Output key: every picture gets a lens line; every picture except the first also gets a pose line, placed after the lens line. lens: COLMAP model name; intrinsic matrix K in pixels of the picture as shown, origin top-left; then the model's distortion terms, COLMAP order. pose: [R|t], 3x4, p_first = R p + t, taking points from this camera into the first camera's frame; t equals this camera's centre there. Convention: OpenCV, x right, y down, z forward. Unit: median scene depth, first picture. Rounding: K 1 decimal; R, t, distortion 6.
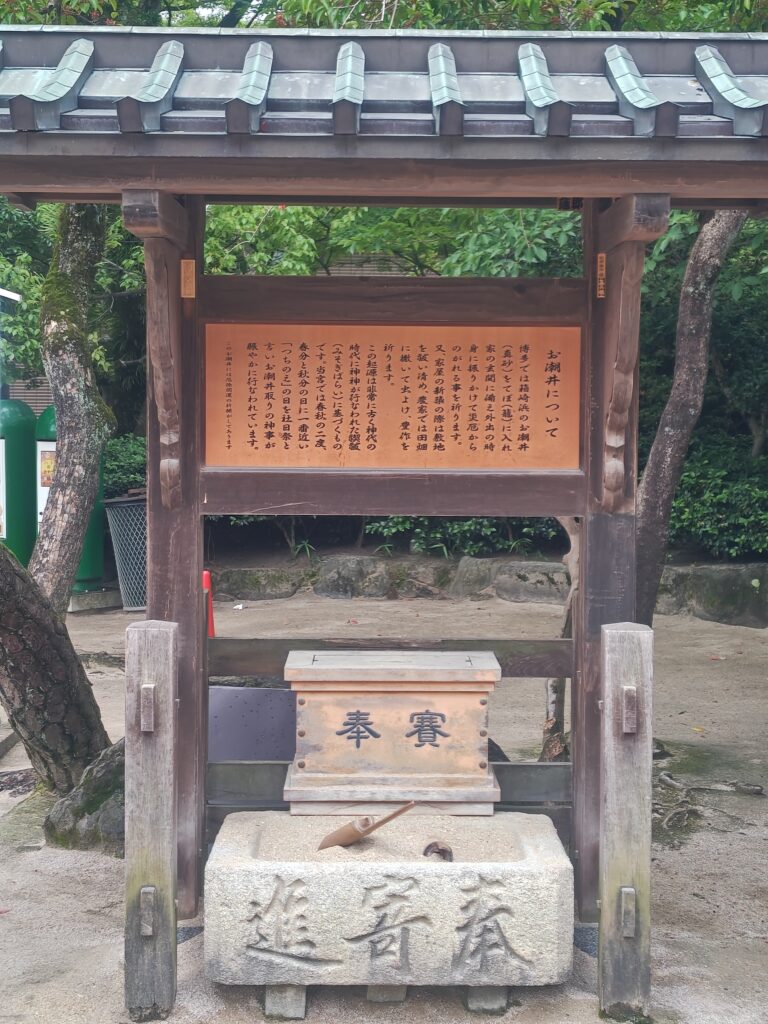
lens RADIAL K [[1607.9, 0, 384.0], [0, 1607.9, 511.1], [0, 0, 1]] dist [-0.015101, 0.000000]
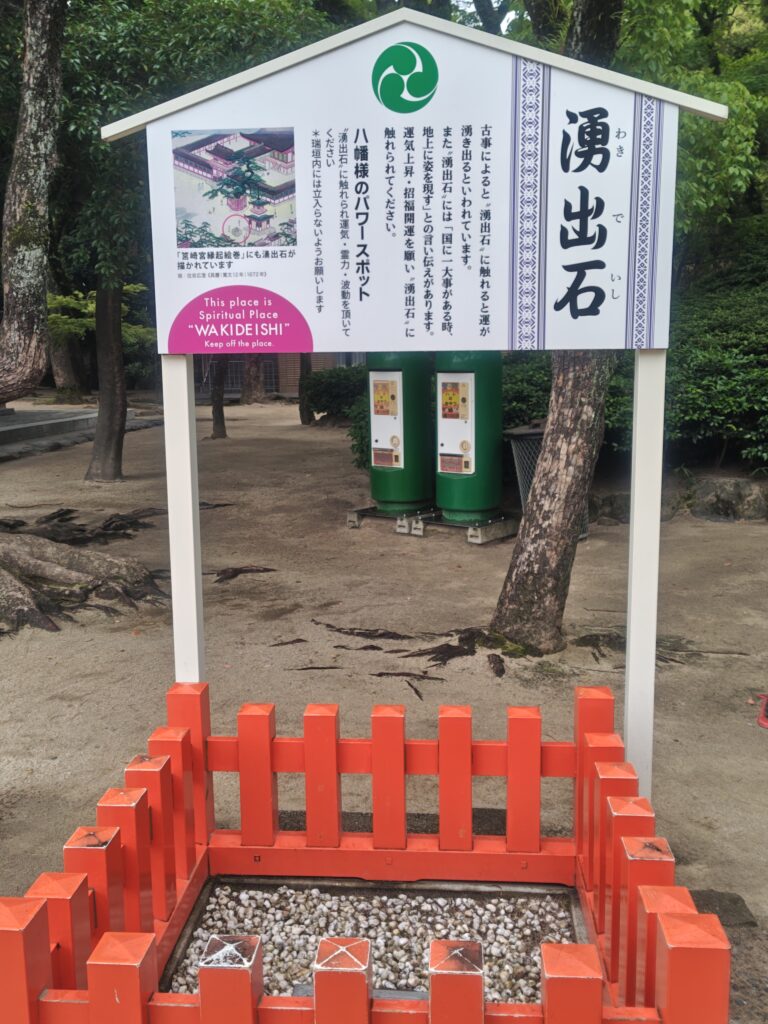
lens RADIAL K [[901.7, 0, 384.2], [0, 901.7, 512.5], [0, 0, 1]] dist [0.013106, 0.006161]
pose [[0.996173, -0.005226, -0.087252, -0.251833], [0.015600, 0.992814, 0.118644, -0.030511], [0.086005, -0.119551, 0.989096, 0.539387]]
